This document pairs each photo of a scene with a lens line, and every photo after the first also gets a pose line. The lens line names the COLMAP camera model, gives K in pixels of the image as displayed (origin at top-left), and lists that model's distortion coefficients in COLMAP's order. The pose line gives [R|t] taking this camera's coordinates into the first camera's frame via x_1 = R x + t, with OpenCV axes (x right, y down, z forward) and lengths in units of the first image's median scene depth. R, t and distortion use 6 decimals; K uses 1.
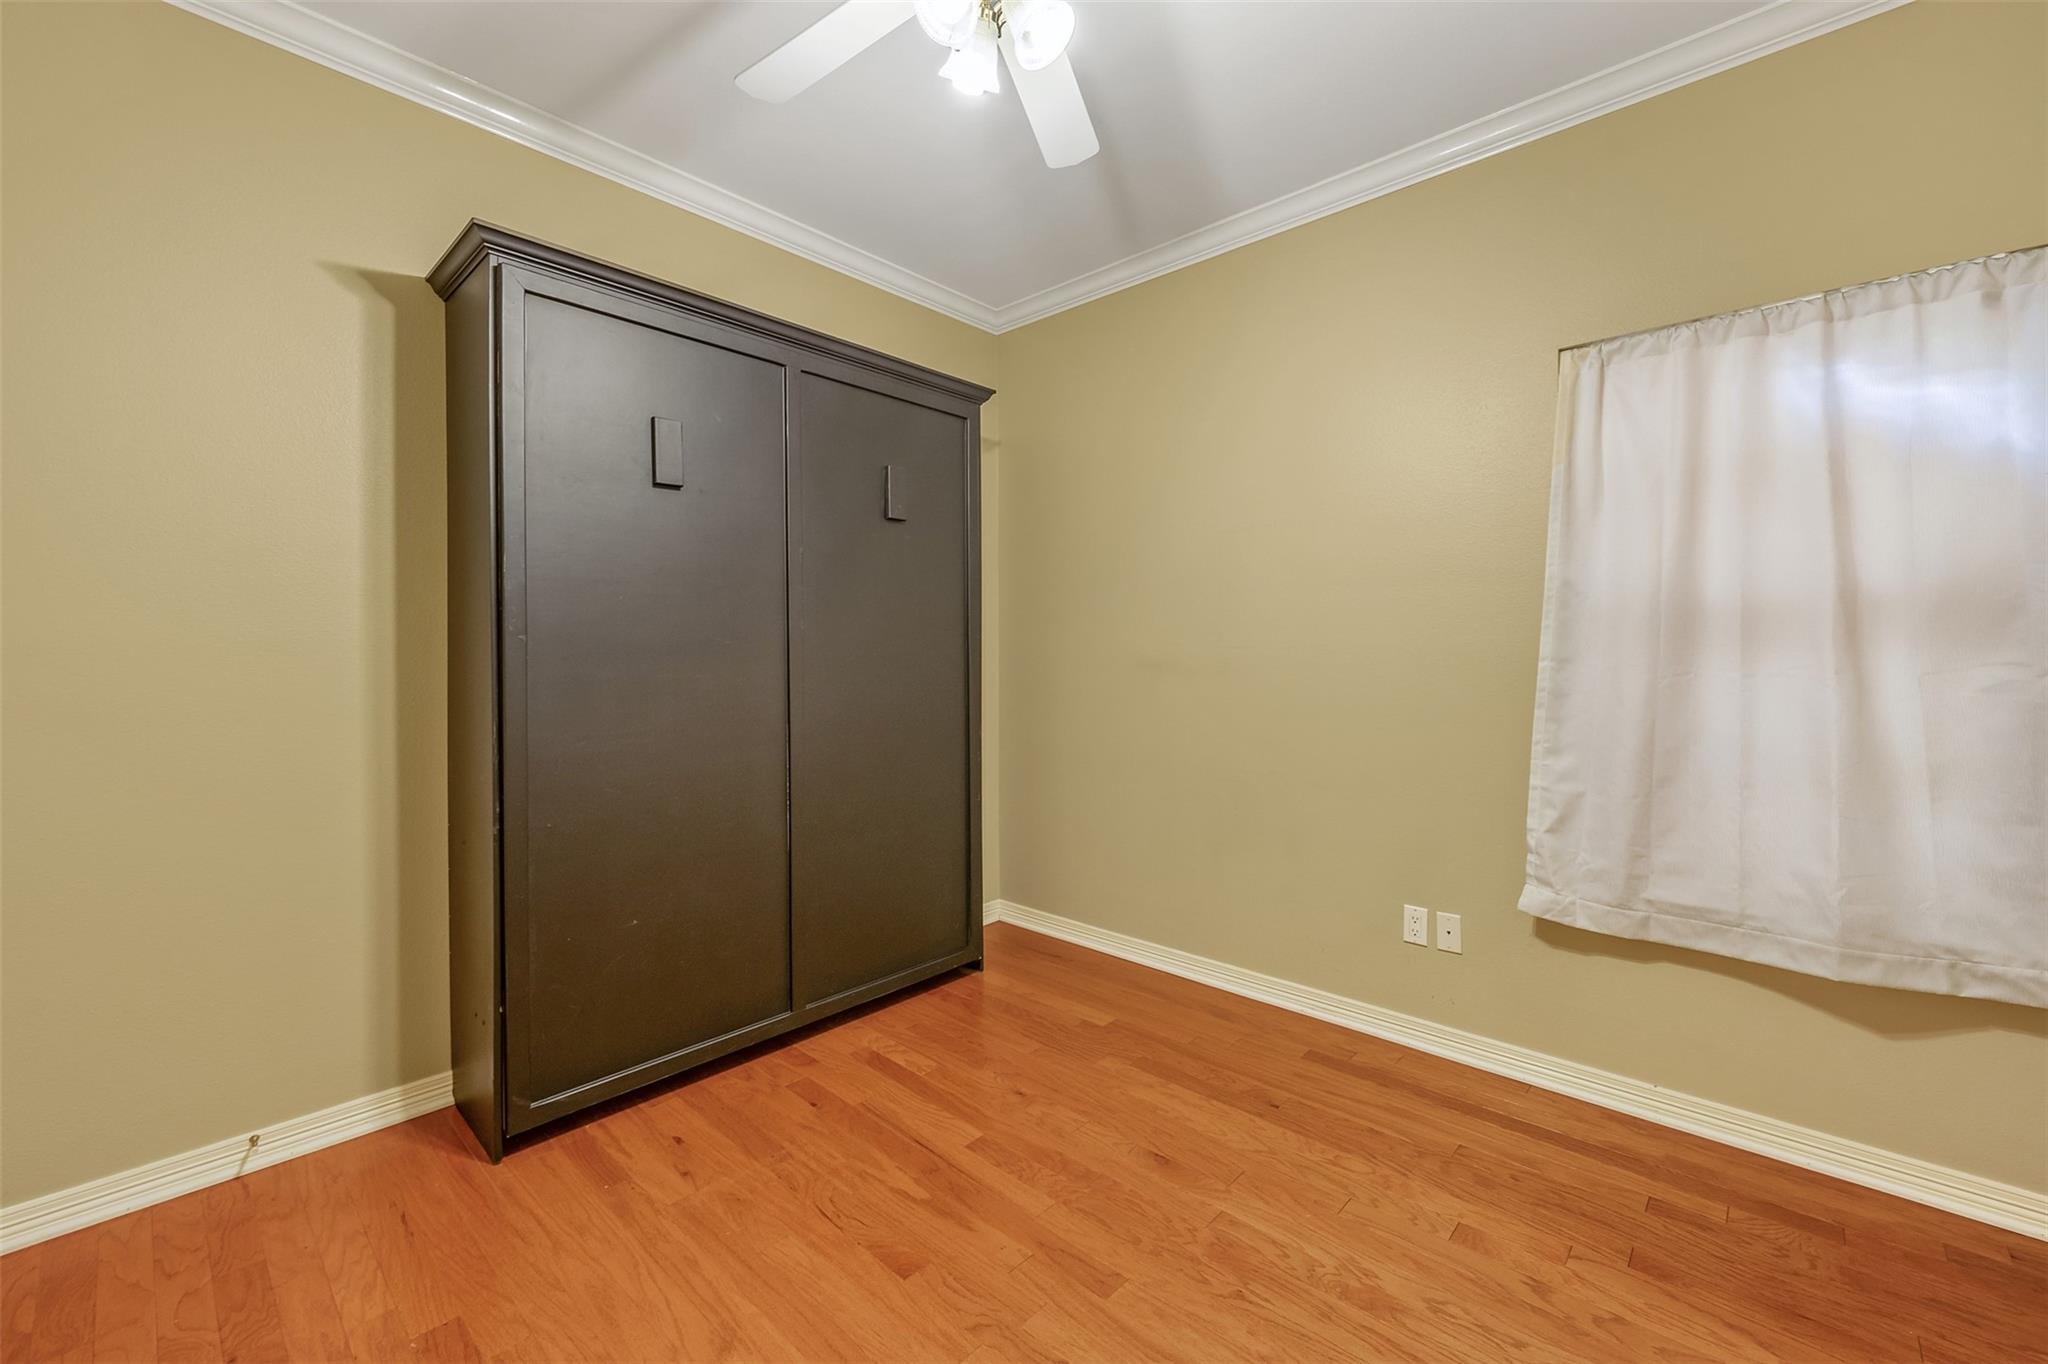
lens RADIAL K [[848.7, 0, 1020.8], [0, 848.7, 654.8], [0, 0, 1]] dist [-0.000399, 0.000101]
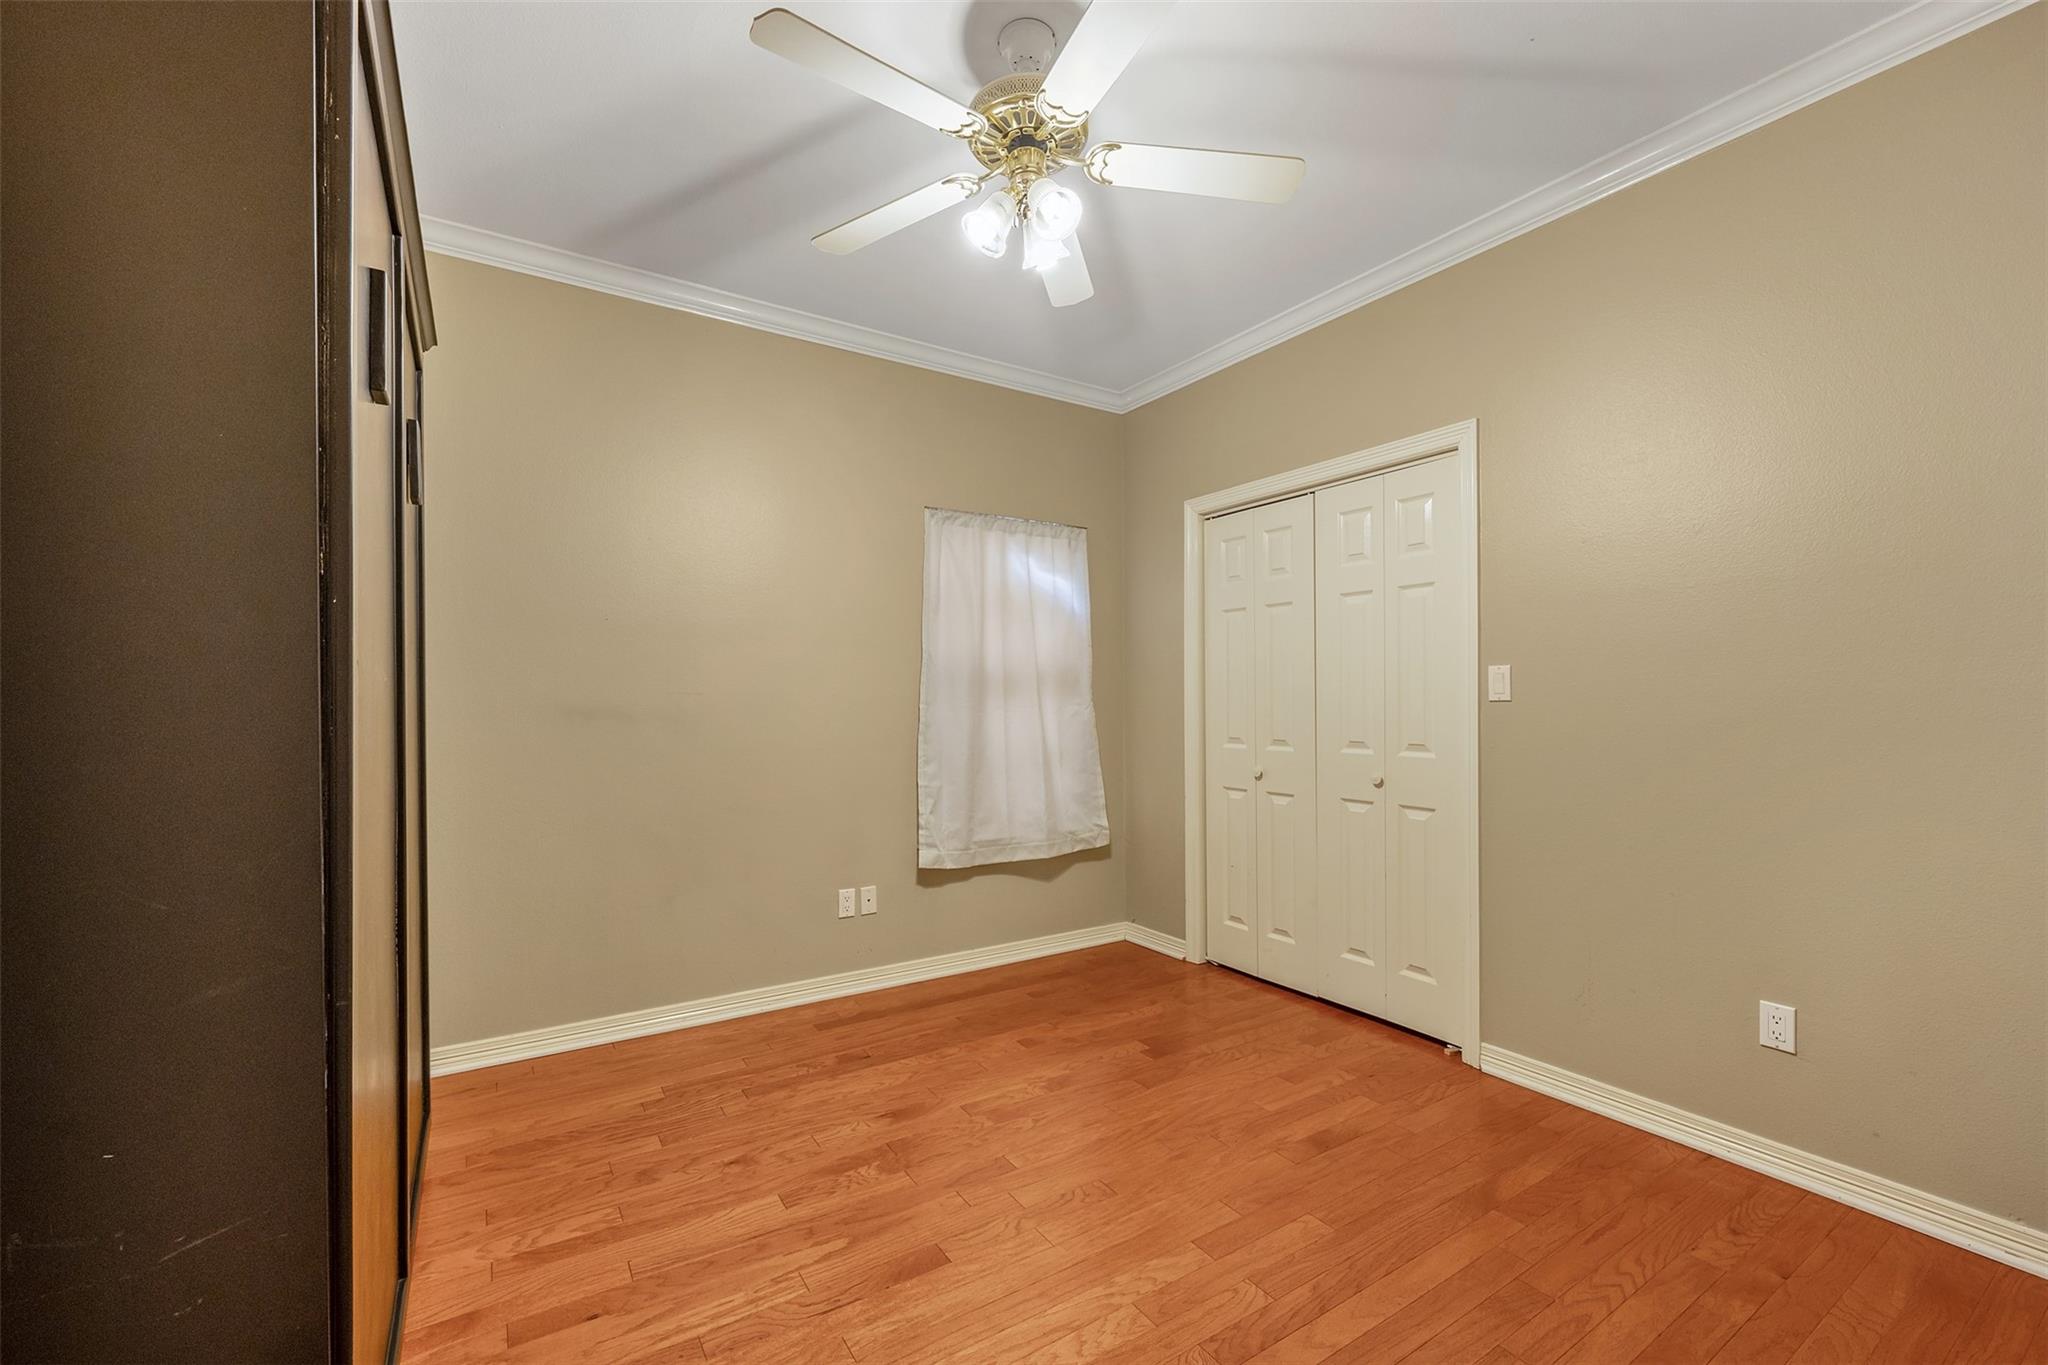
lens RADIAL K [[866.0, 0, 1021.6], [0, 866.0, 684.7], [0, 0, 1]] dist [-0.001318, 0.000098]
pose [[0.225180, 0.018364, 0.974144, -0.960208], [-0.000109, 0.999823, -0.018823, 0.001336], [-0.974317, 0.004133, 0.225142, 0.506195]]
